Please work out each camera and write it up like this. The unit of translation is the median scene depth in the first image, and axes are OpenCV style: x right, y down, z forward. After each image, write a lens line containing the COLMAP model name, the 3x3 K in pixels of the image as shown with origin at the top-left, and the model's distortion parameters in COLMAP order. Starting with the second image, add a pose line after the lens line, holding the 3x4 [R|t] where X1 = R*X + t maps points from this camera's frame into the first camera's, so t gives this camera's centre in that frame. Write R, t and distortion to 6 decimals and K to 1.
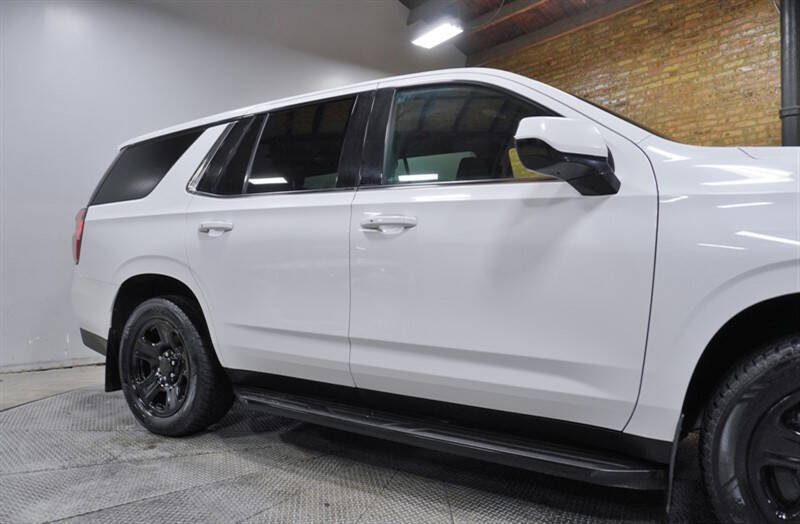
lens RADIAL K [[543.2, 0, 398.1], [0, 543.2, 267.6], [0, 0, 1]] dist [-0.039461, 0.028471]
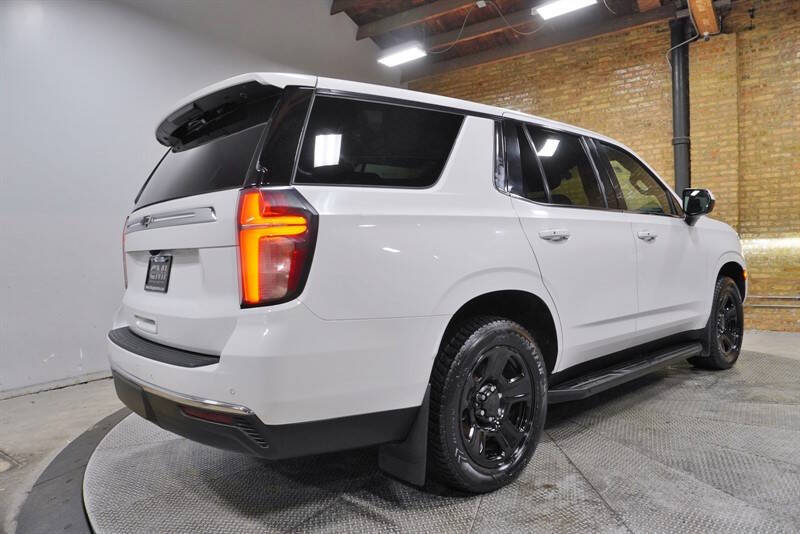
lens RADIAL K [[548.1, 0, 398.9], [0, 548.1, 272.3], [0, 0, 1]] dist [-0.030026, 0.026881]
pose [[0.954150, -0.038313, 0.296868, -0.319422], [0.032321, 0.999163, 0.025067, -0.016847], [-0.297580, -0.014323, 0.954590, -0.084980]]
